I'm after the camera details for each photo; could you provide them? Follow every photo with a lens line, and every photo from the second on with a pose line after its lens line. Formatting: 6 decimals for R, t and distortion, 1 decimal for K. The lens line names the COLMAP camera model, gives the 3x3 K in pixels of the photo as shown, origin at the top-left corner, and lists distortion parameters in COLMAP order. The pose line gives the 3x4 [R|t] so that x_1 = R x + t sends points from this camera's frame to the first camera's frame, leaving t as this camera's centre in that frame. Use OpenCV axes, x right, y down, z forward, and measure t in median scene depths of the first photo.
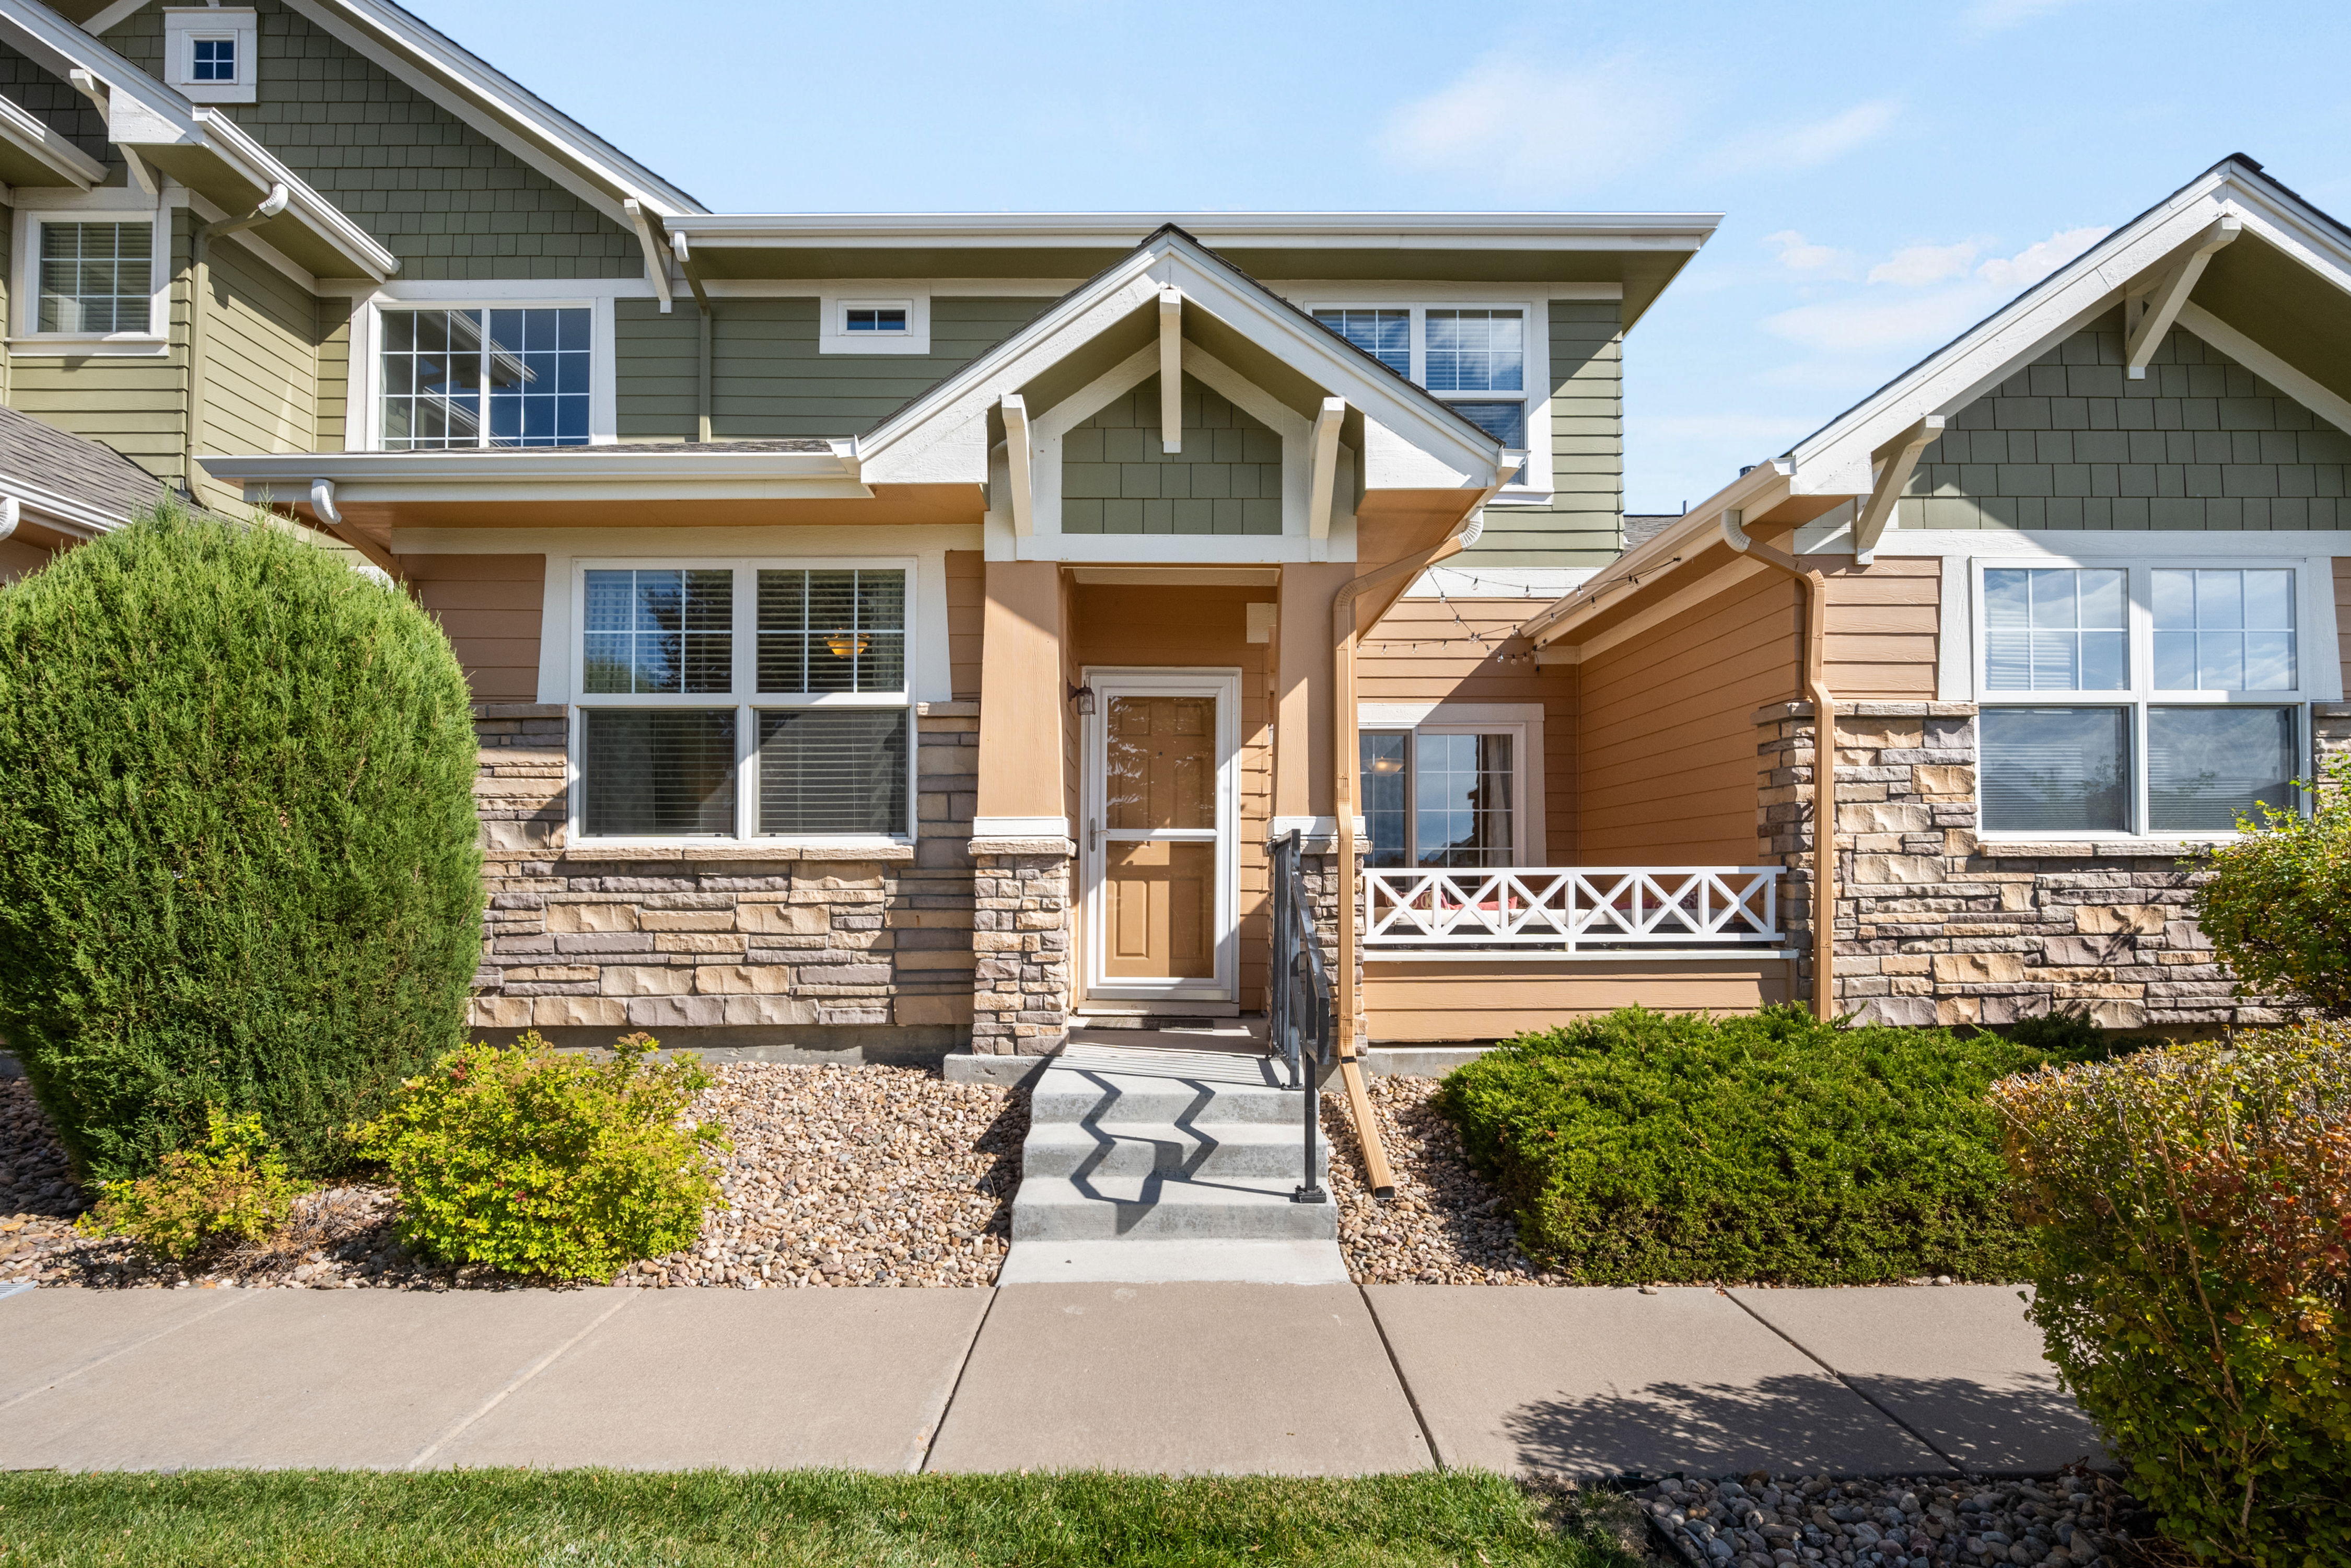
lens RADIAL K [[1113.6, 0, 1173.2], [0, 1113.6, 851.7], [0, 0, 1]] dist [-0.005322, 0.000555]
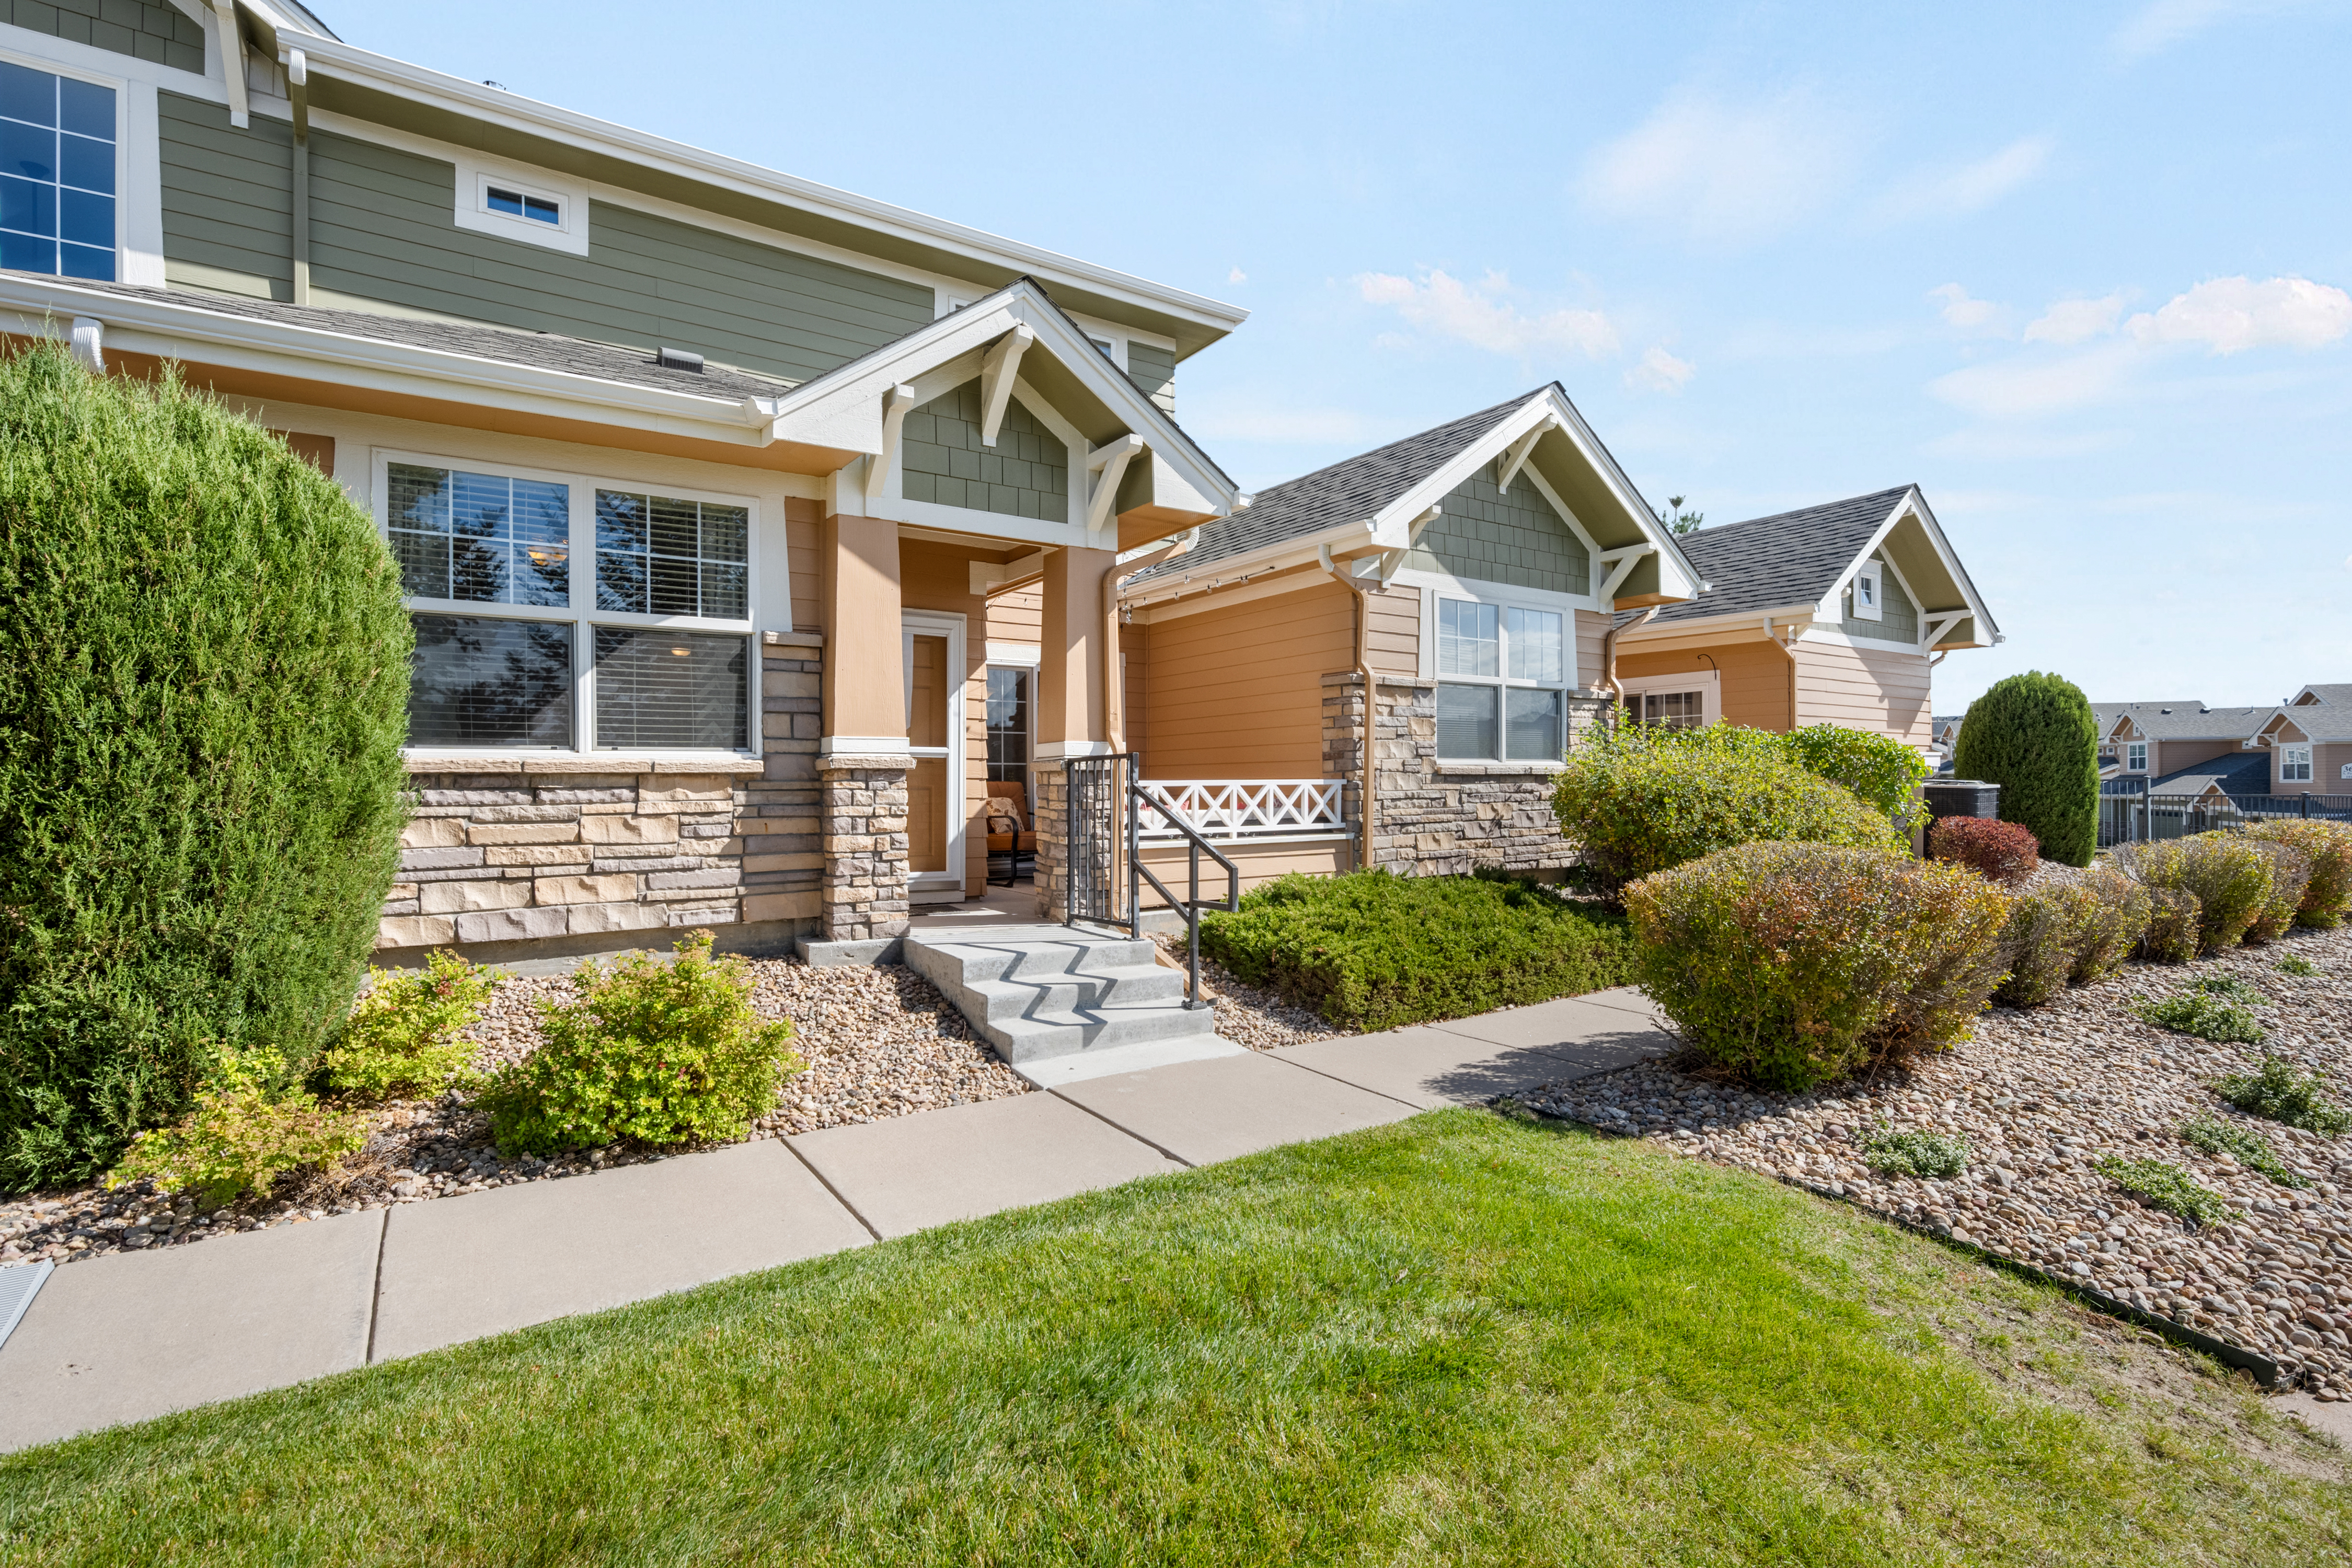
lens RADIAL K [[1024.5, 0, 1176.0], [0, 1024.5, 784.0], [0, 0, 1]] dist [-0.002429, -0.000657]
pose [[0.847859, -0.001392, 0.530219, -0.425560], [-0.009957, 0.999778, 0.018547, -0.004933], [-0.530128, -0.021005, 0.847658, -0.085609]]
